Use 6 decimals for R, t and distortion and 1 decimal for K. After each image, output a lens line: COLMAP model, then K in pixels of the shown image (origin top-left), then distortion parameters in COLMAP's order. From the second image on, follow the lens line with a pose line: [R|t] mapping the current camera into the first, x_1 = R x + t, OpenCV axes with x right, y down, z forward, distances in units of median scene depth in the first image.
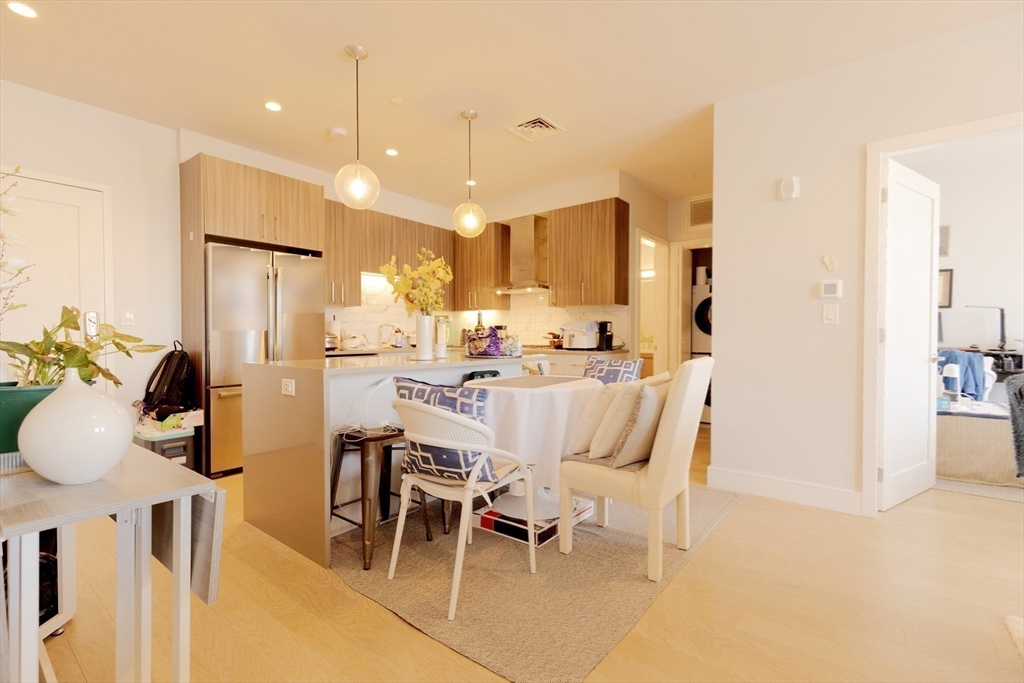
lens RADIAL K [[457.1, 0, 509.0], [0, 457.1, 344.6], [0, 0, 1]] dist [0.002256, 0.000055]
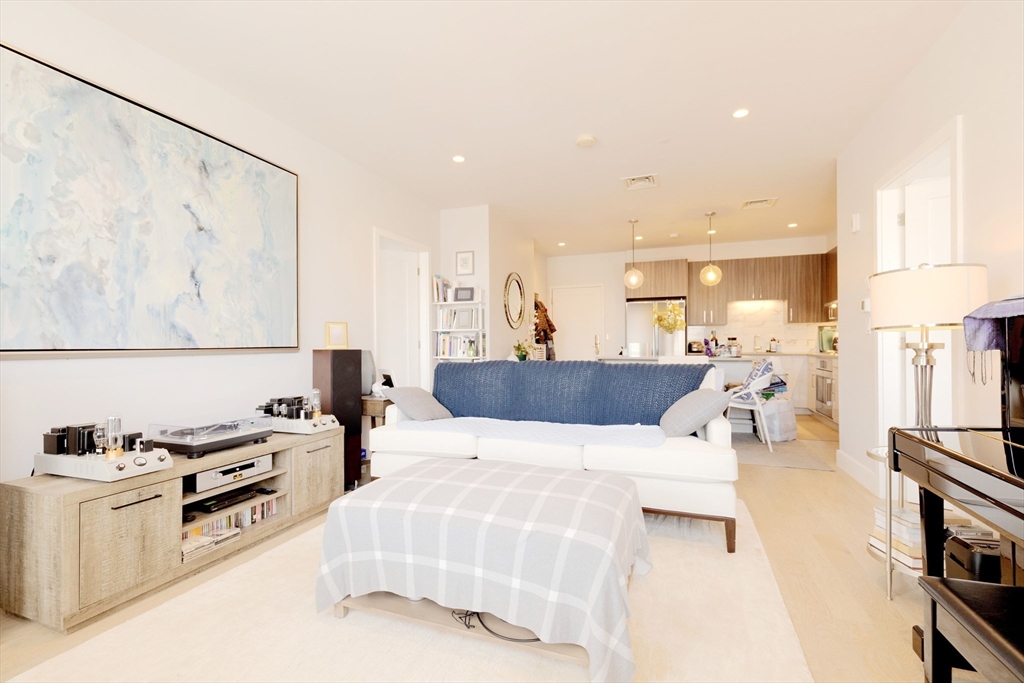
lens RADIAL K [[457.1, 0, 509.0], [0, 457.1, 344.6], [0, 0, 1]] dist [0.002256, 0.000055]
pose [[0.311348, -0.000368, -0.950296, 0.983740], [-0.014934, 0.999875, -0.005281, 0.003099], [0.950179, 0.015836, 0.311303, -0.180593]]
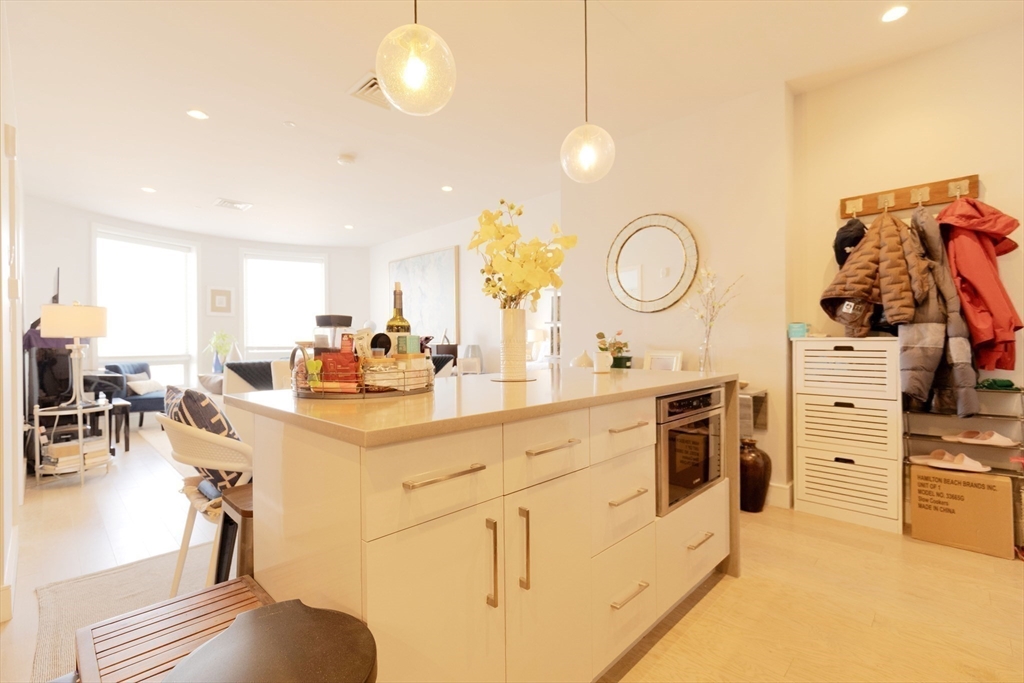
lens RADIAL K [[456.3, 0, 510.8], [0, 456.3, 343.8], [0, 0, 1]] dist [-0.000033, -0.001246]
pose [[-0.995203, 0.007541, 0.097545, -0.152652], [0.009949, 0.999657, 0.024217, -0.019019], [-0.097329, 0.025072, -0.994936, 1.074233]]
